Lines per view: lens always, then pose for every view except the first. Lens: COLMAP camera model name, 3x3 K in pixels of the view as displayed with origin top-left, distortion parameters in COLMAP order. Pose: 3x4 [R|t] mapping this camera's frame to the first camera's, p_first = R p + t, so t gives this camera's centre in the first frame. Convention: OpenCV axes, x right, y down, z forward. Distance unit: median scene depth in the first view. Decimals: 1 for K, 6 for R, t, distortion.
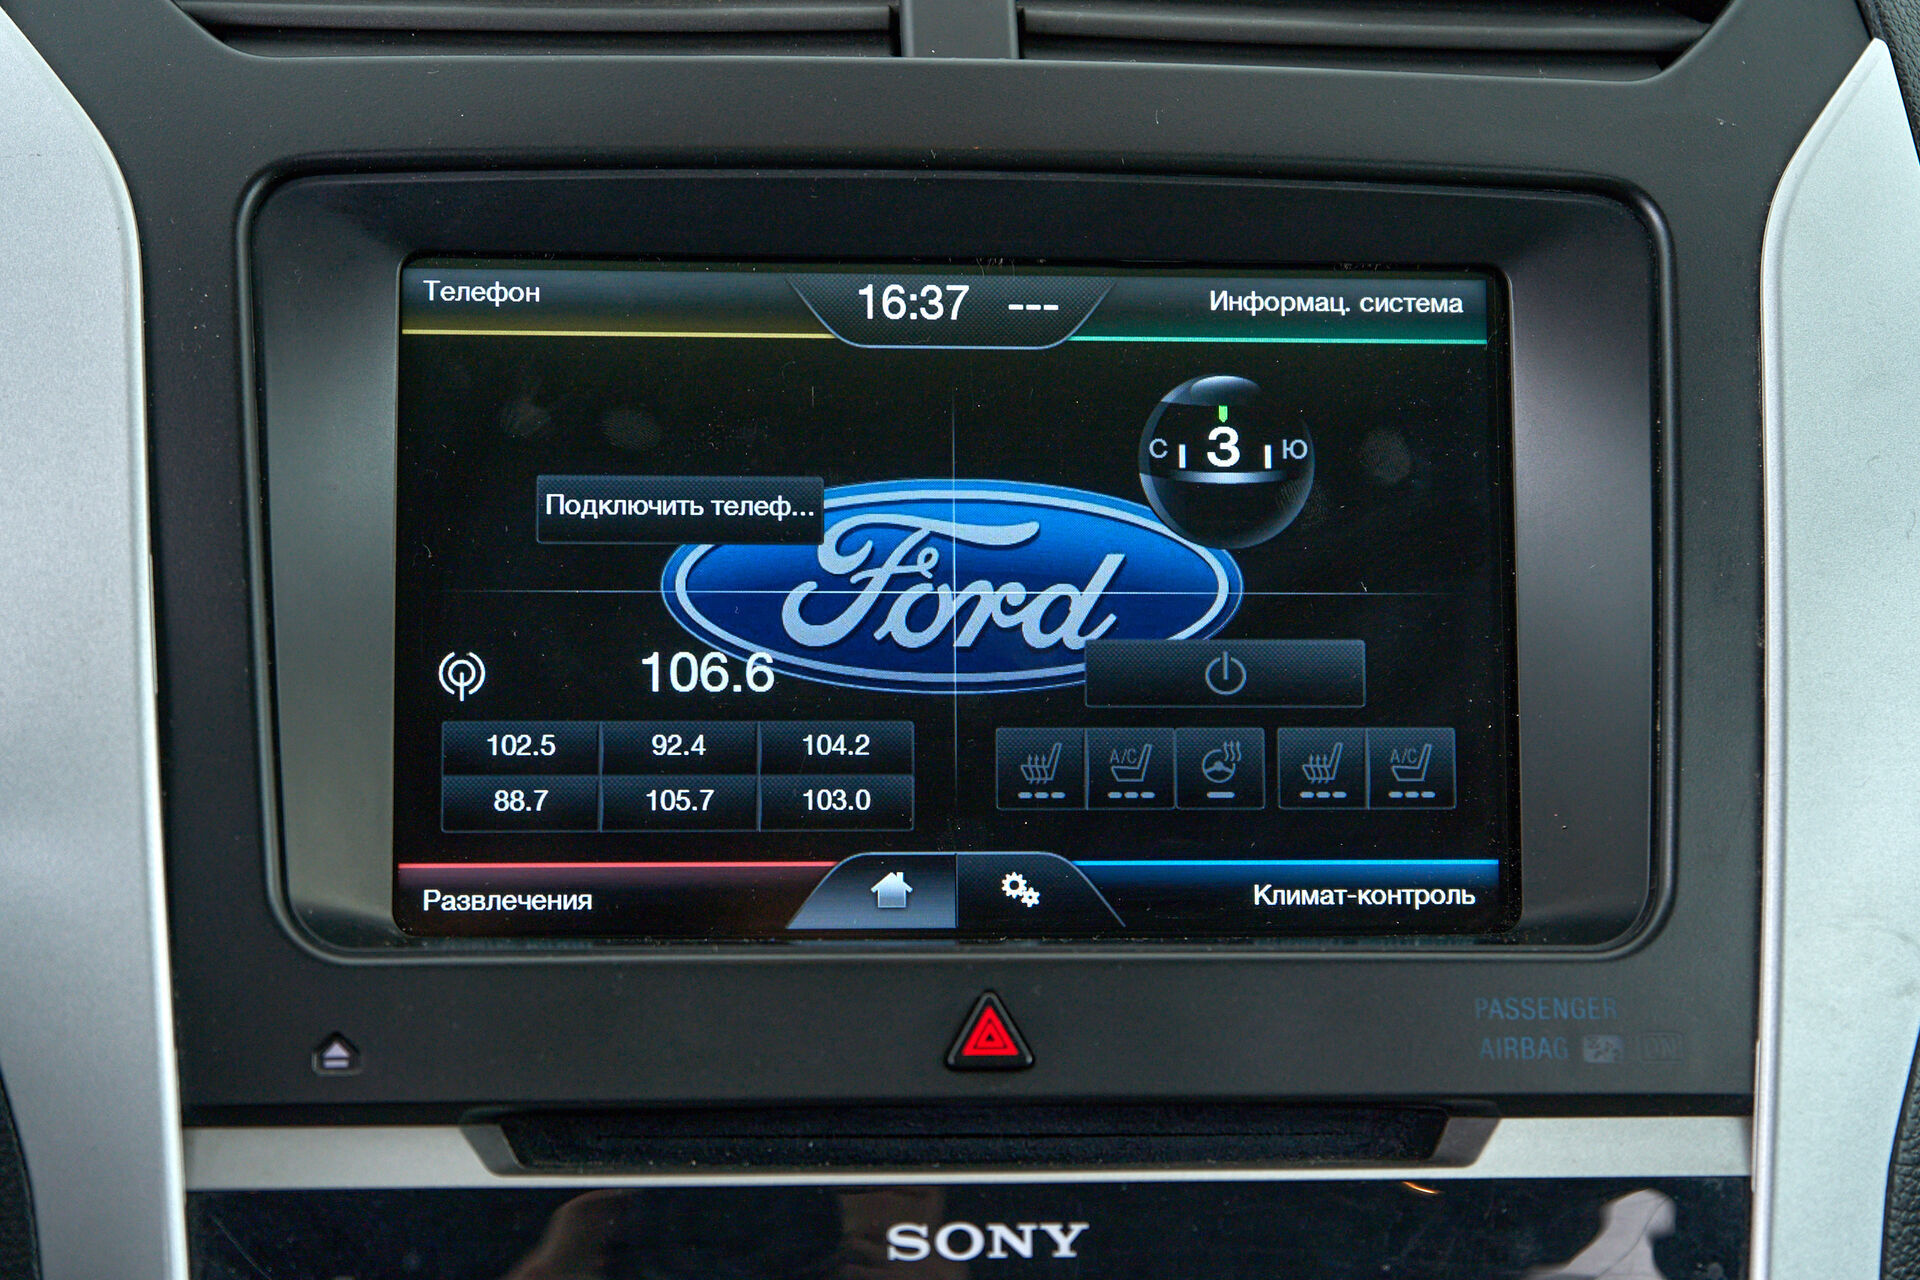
lens RADIAL K [[3633.4, 0, 951.6], [0, 3633.4, 643.2], [0, 0, 1]] dist [0.065428, 0.191755]
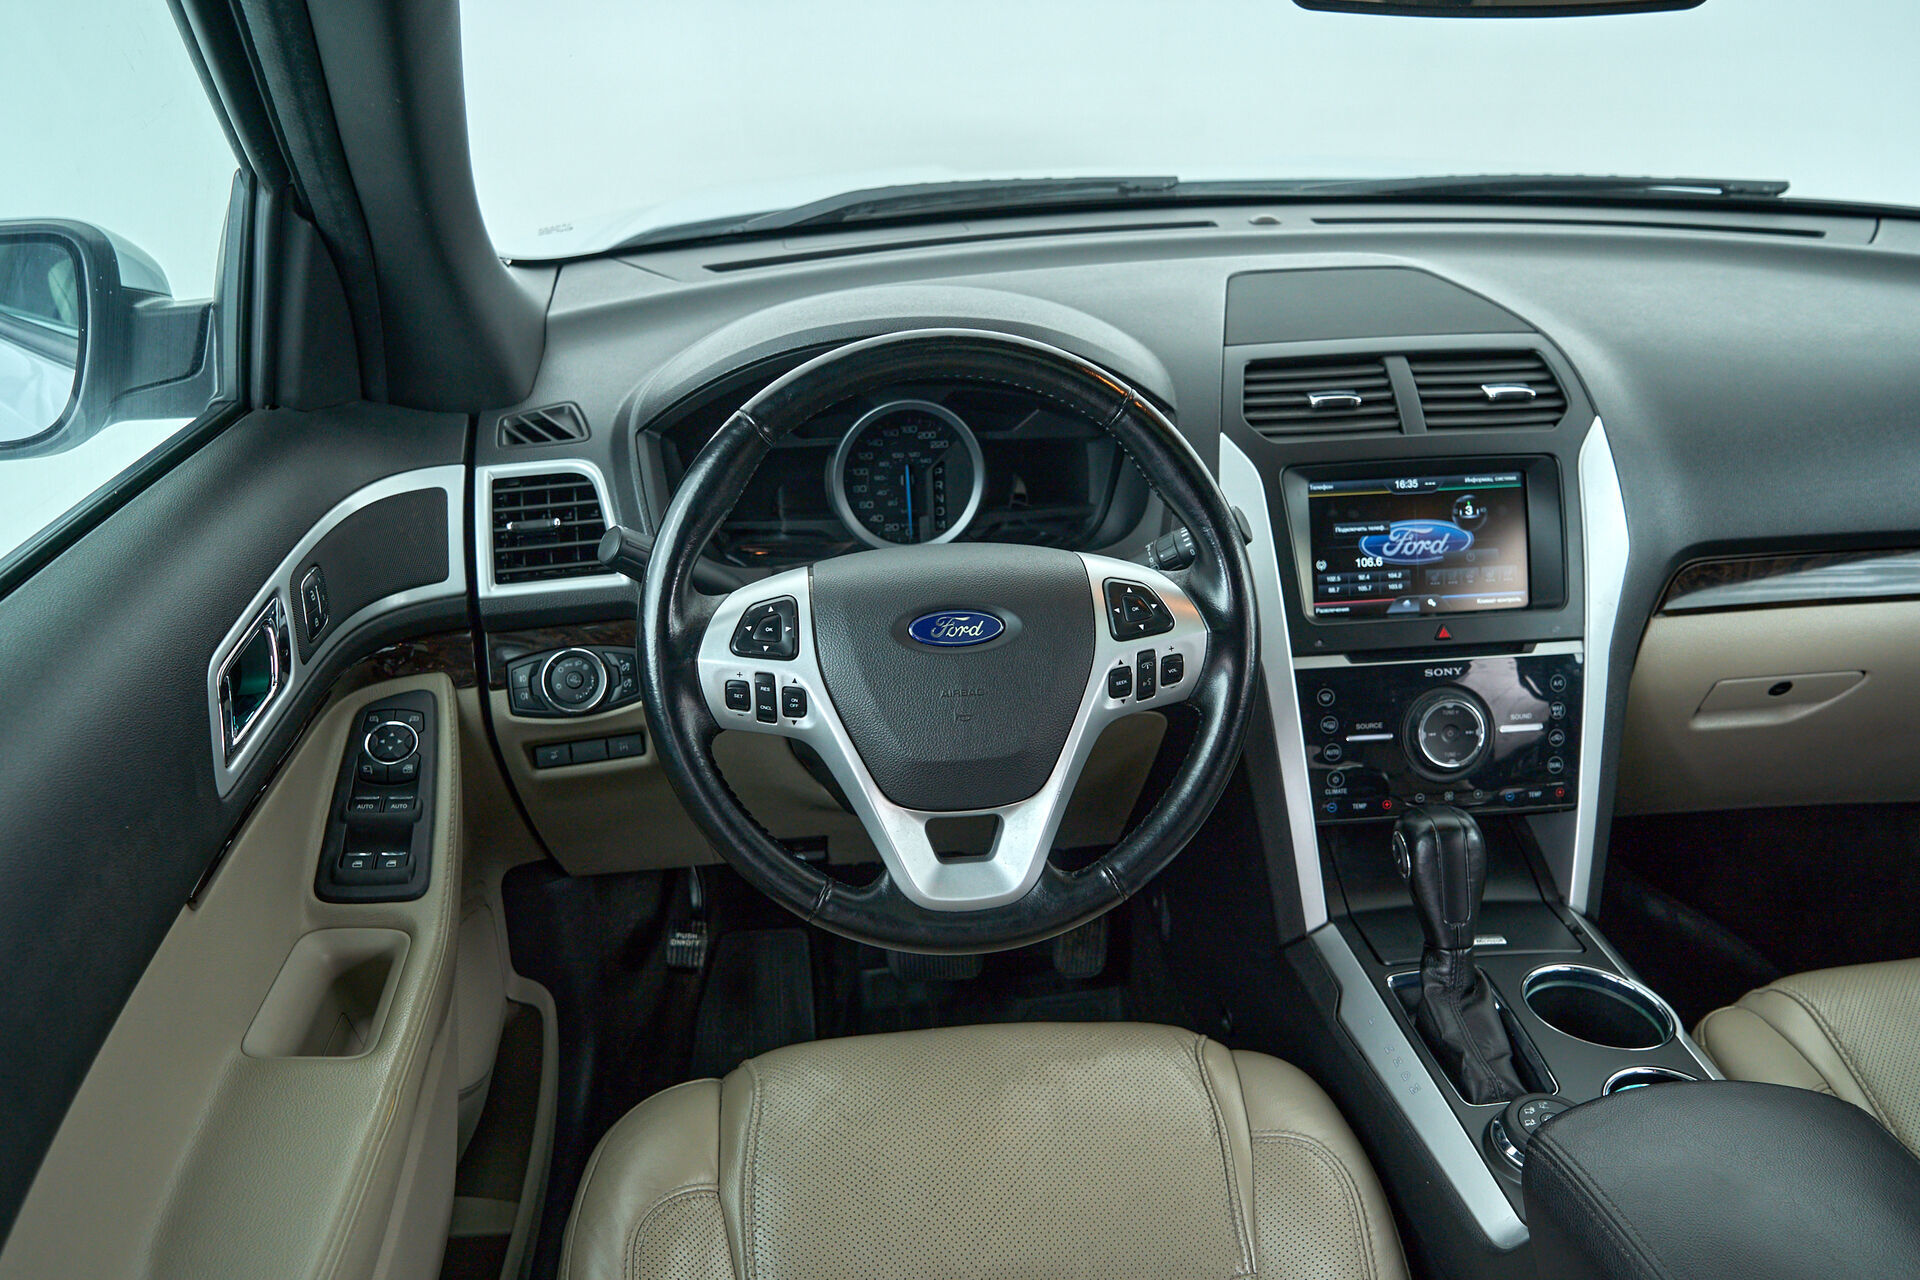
lens RADIAL K [[1568.5, 0, 960.0], [0, 1568.5, 640.0], [0, 0, 1]] dist [-0.001298, -0.004993]
pose [[0.998885, -0.047210, 0.000384, -0.626763], [0.046757, 0.990361, 0.130379, -0.190858], [-0.006536, -0.130216, 0.991464, -1.126117]]
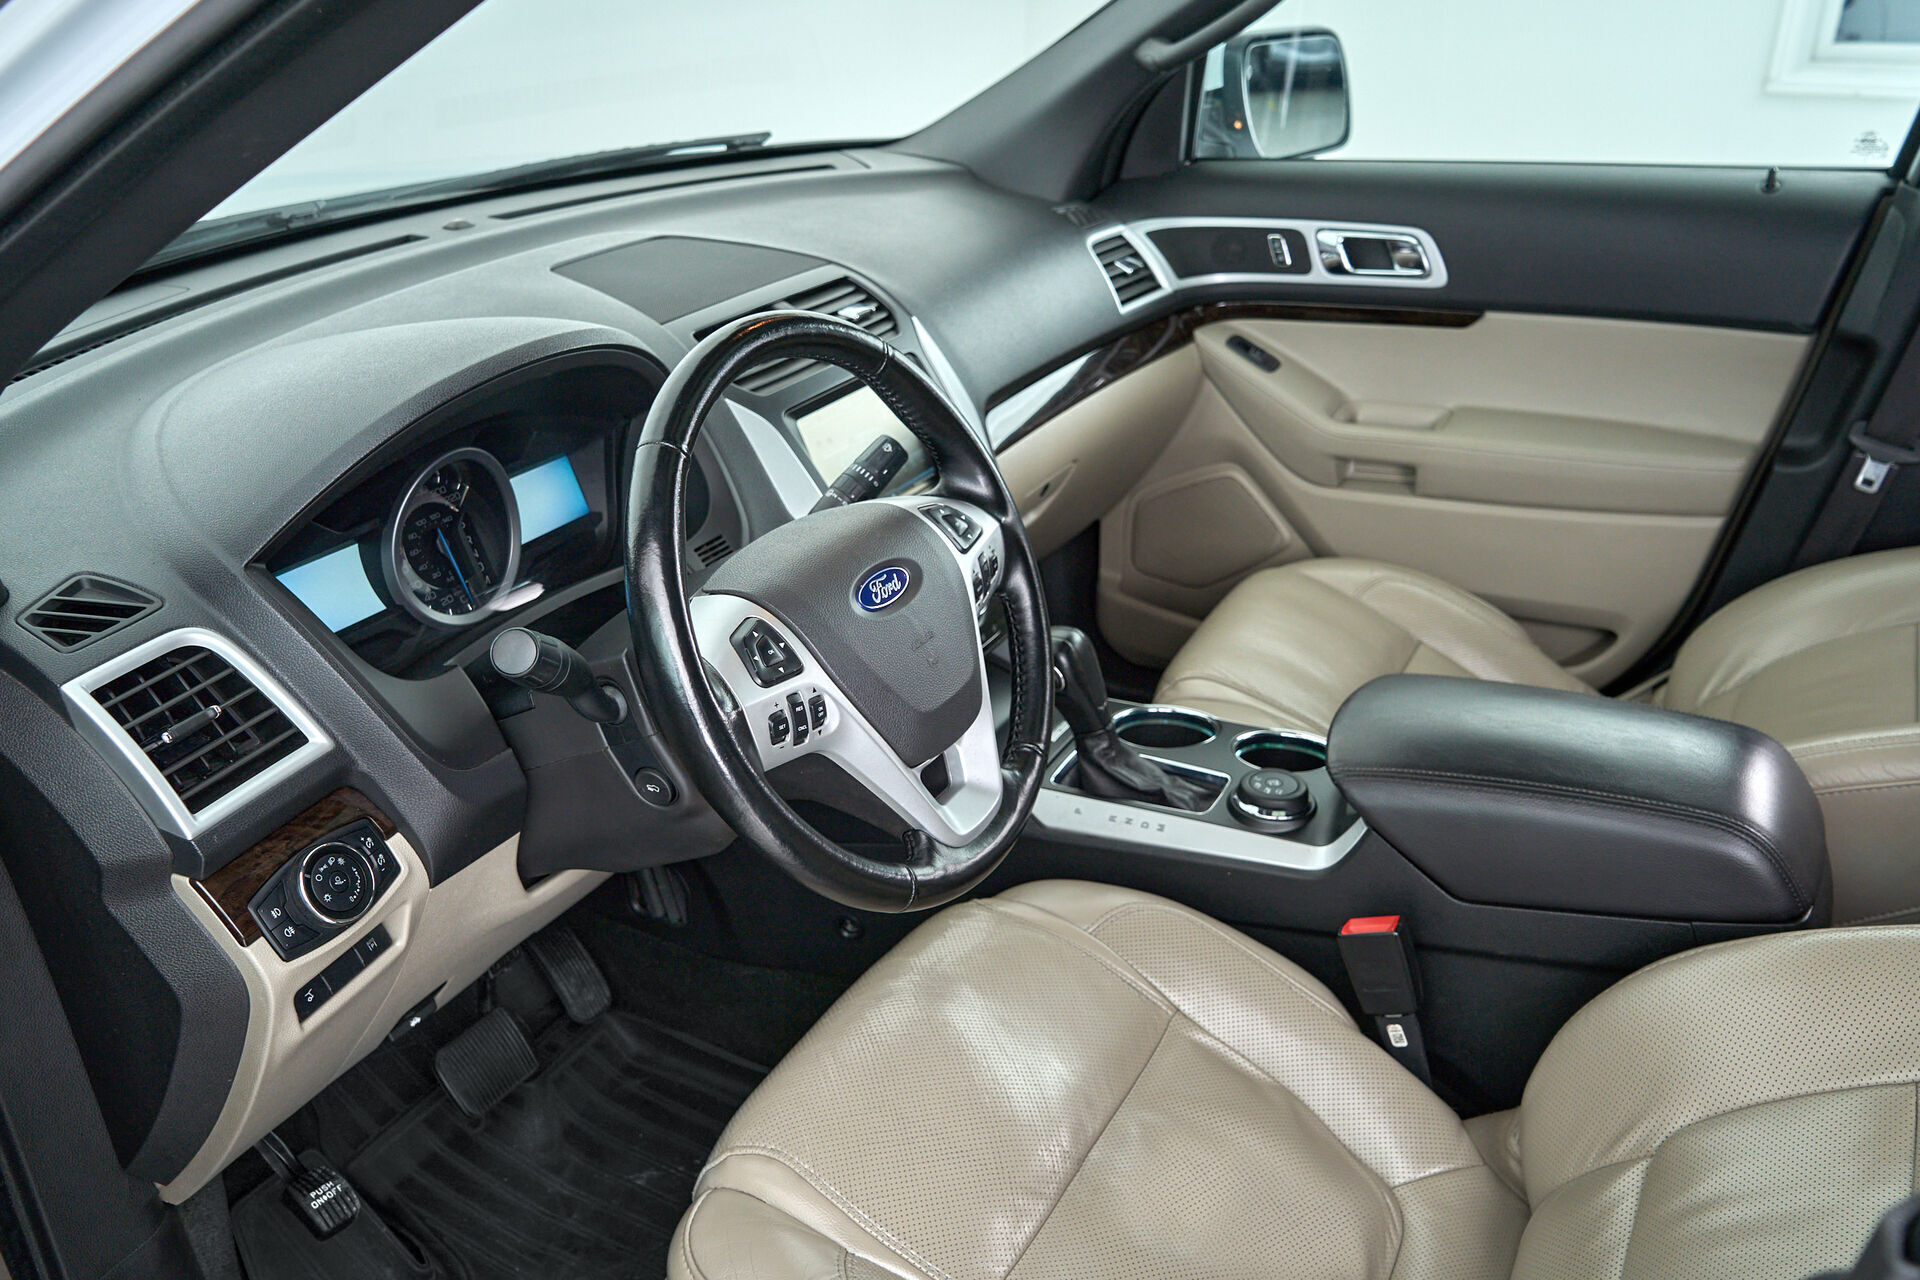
lens RADIAL K [[1568.5, 0, 960.0], [0, 1568.5, 640.0], [0, 0, 1]] dist [-0.001298, -0.004993]
pose [[0.550795, -0.392943, 0.736357, -1.841563], [0.285815, 0.917701, 0.275925, -0.378505], [-0.784178, 0.058484, 0.617774, -0.607806]]
